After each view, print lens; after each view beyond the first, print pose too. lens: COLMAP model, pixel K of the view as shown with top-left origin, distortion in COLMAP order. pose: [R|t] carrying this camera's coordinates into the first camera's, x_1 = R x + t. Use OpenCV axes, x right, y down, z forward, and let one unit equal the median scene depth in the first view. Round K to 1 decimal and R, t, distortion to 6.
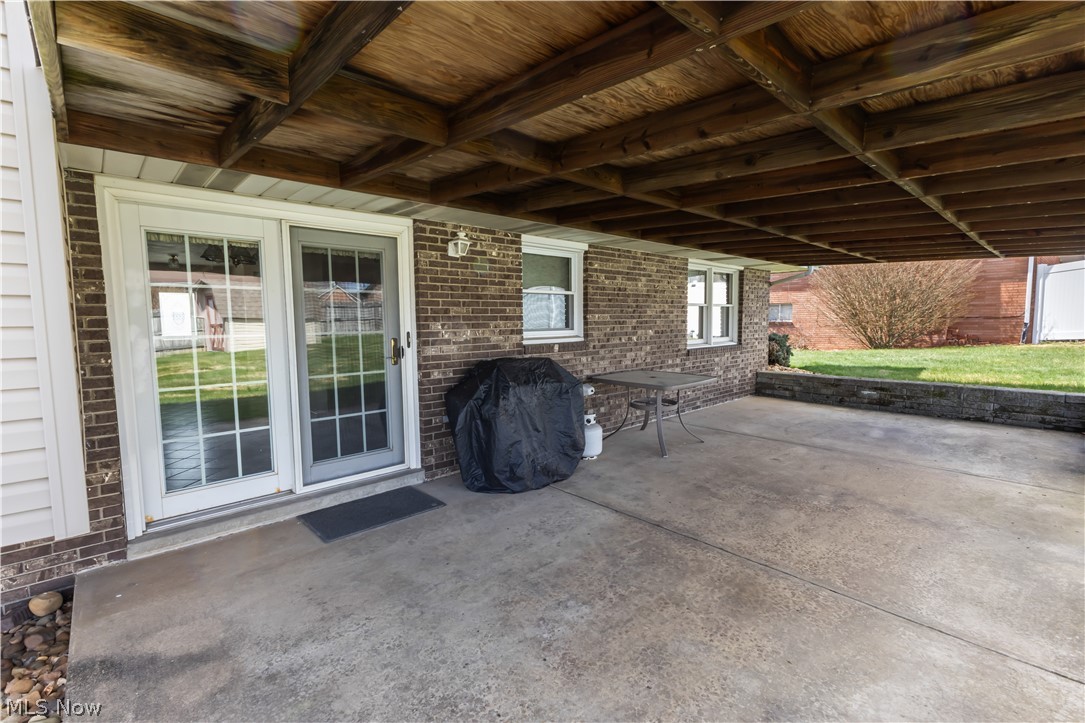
lens RADIAL K [[481.2, 0, 542.5], [0, 481.2, 361.5], [0, 0, 1]] dist [0.000286, -0.000240]
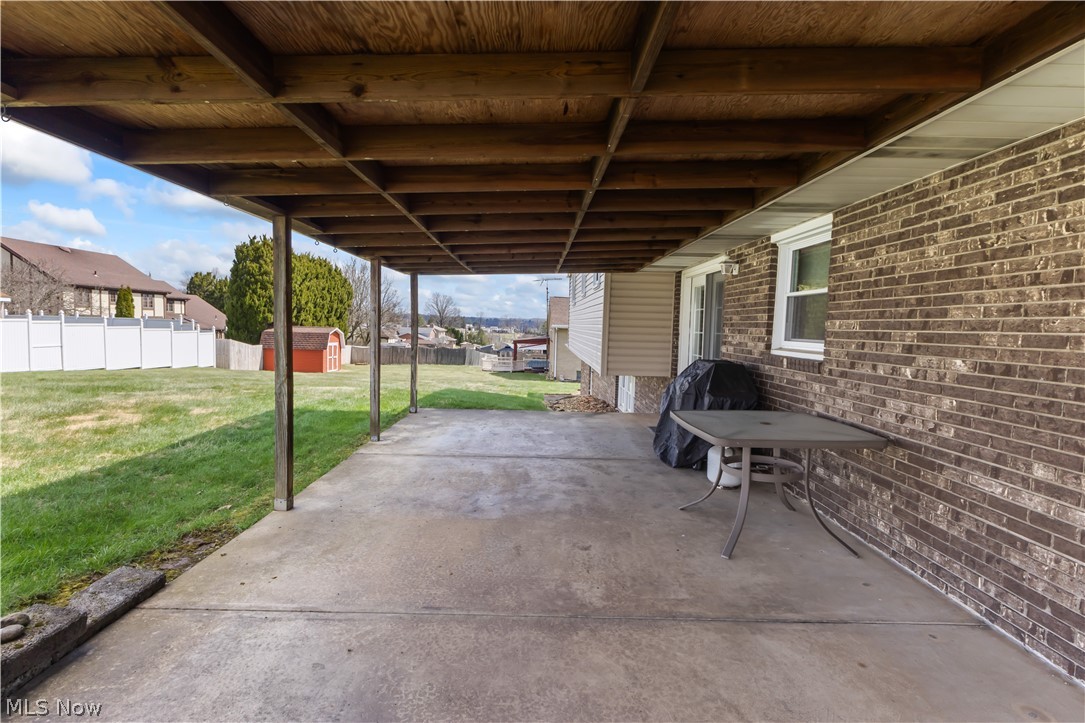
lens RADIAL K [[512.7, 0, 542.5], [0, 512.7, 361.5], [0, 0, 1]] dist [-0.001677, -0.000192]
pose [[-0.663504, 0.049499, -0.746534, 0.841514], [-0.081171, 0.987157, 0.137596, -0.103667], [0.743757, 0.151892, -0.650965, 1.132614]]
